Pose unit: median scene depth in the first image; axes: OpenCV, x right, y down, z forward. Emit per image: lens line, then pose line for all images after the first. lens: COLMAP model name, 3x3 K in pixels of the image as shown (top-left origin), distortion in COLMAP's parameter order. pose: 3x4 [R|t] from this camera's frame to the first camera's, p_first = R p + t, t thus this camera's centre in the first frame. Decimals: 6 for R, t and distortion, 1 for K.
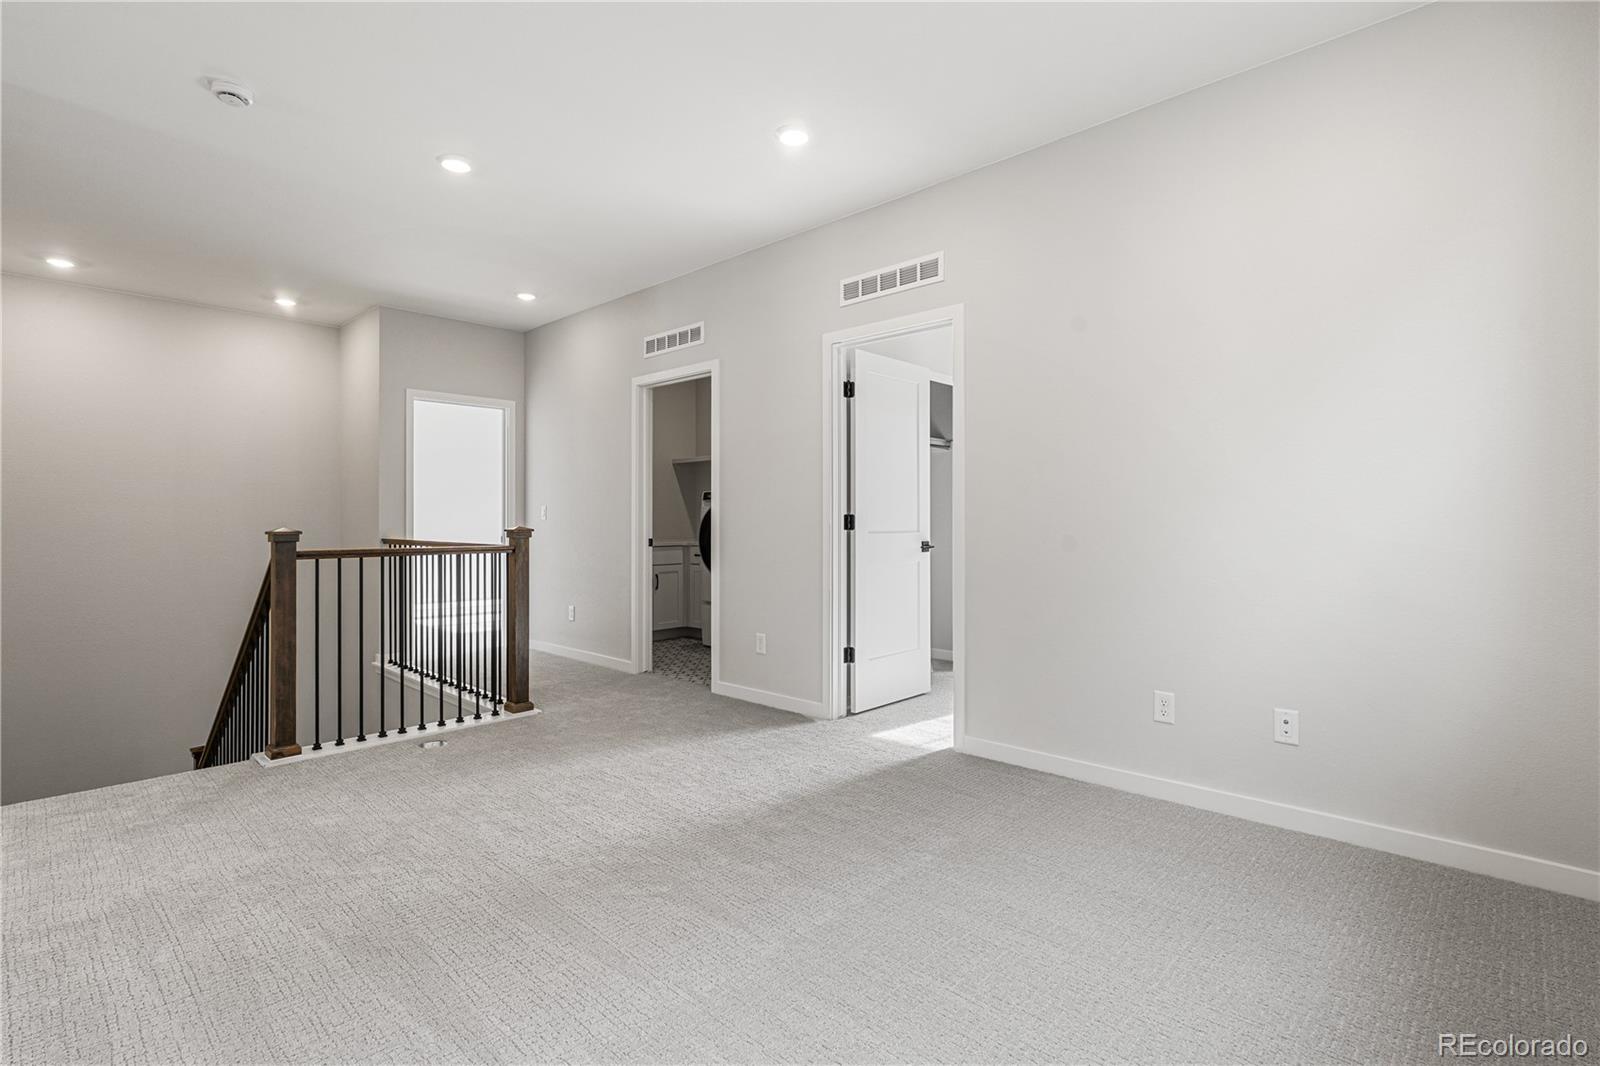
lens RADIAL K [[763.2, 0, 797.8], [0, 763.2, 529.0], [0, 0, 1]] dist [-0.001267, -0.000159]
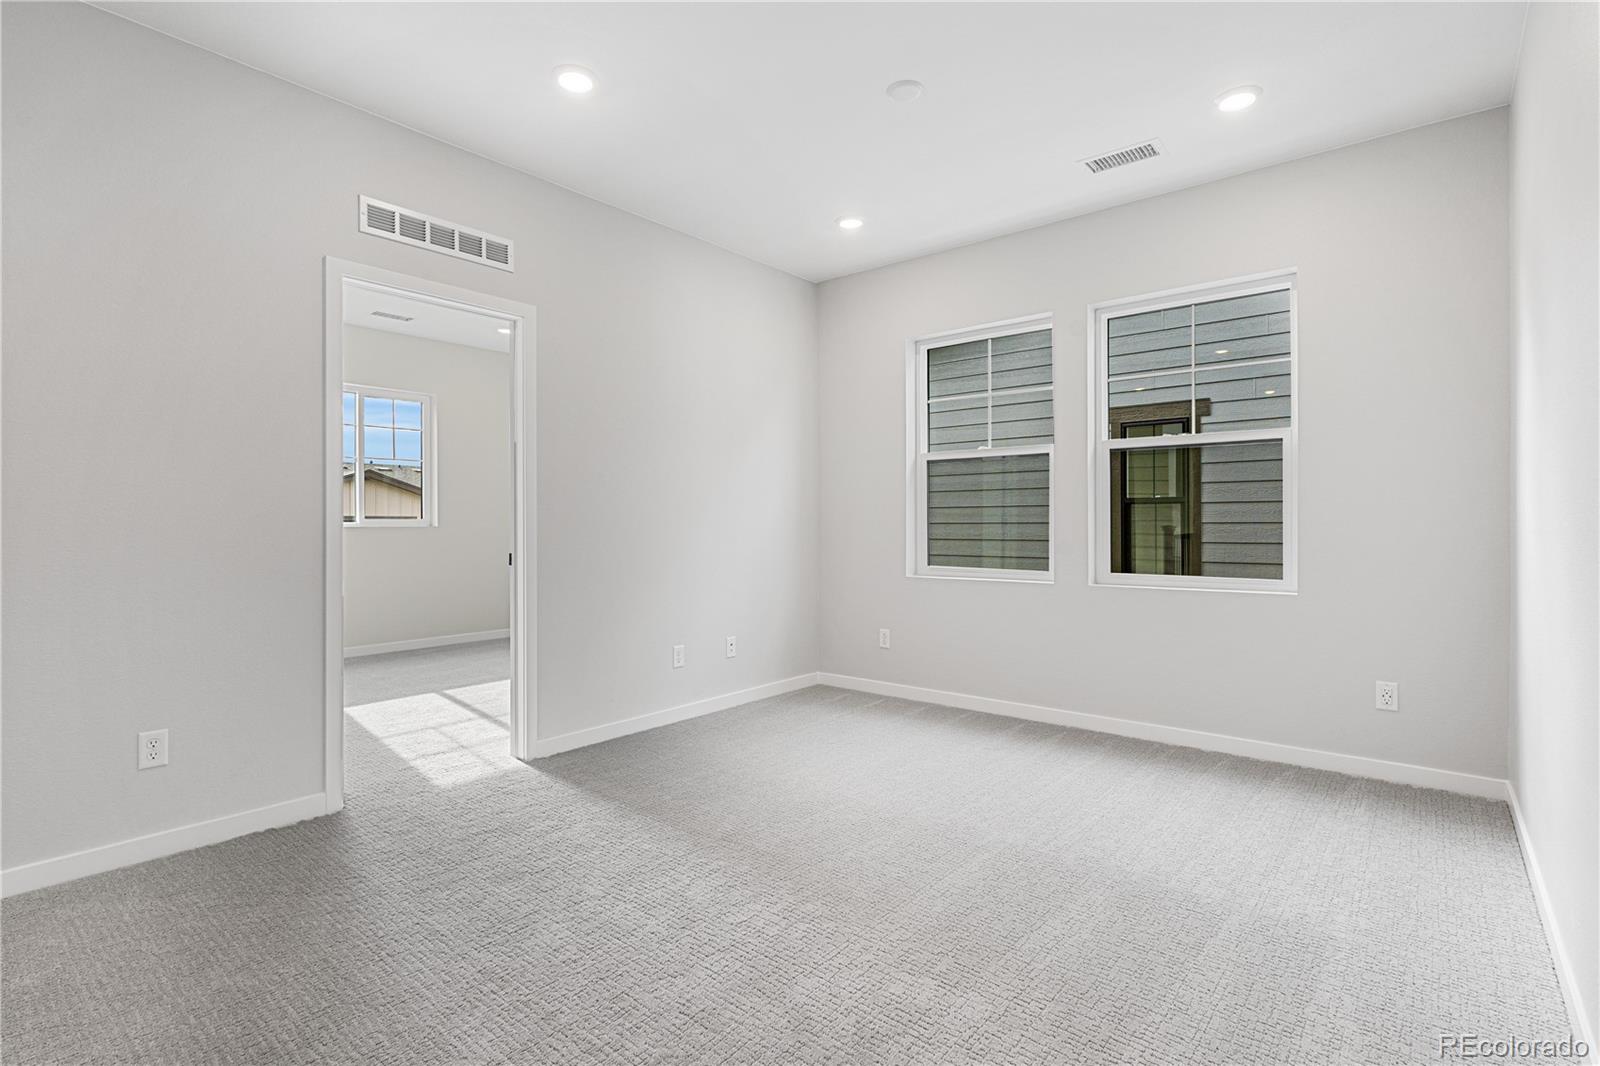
lens RADIAL K [[763.2, 0, 797.8], [0, 763.2, 529.0], [0, 0, 1]] dist [-0.001267, -0.000159]
pose [[-0.057847, -0.008313, 0.998291, -0.728332], [0.009277, 0.999918, 0.008864, -0.010735], [-0.998282, 0.009774, -0.057765, 0.657834]]
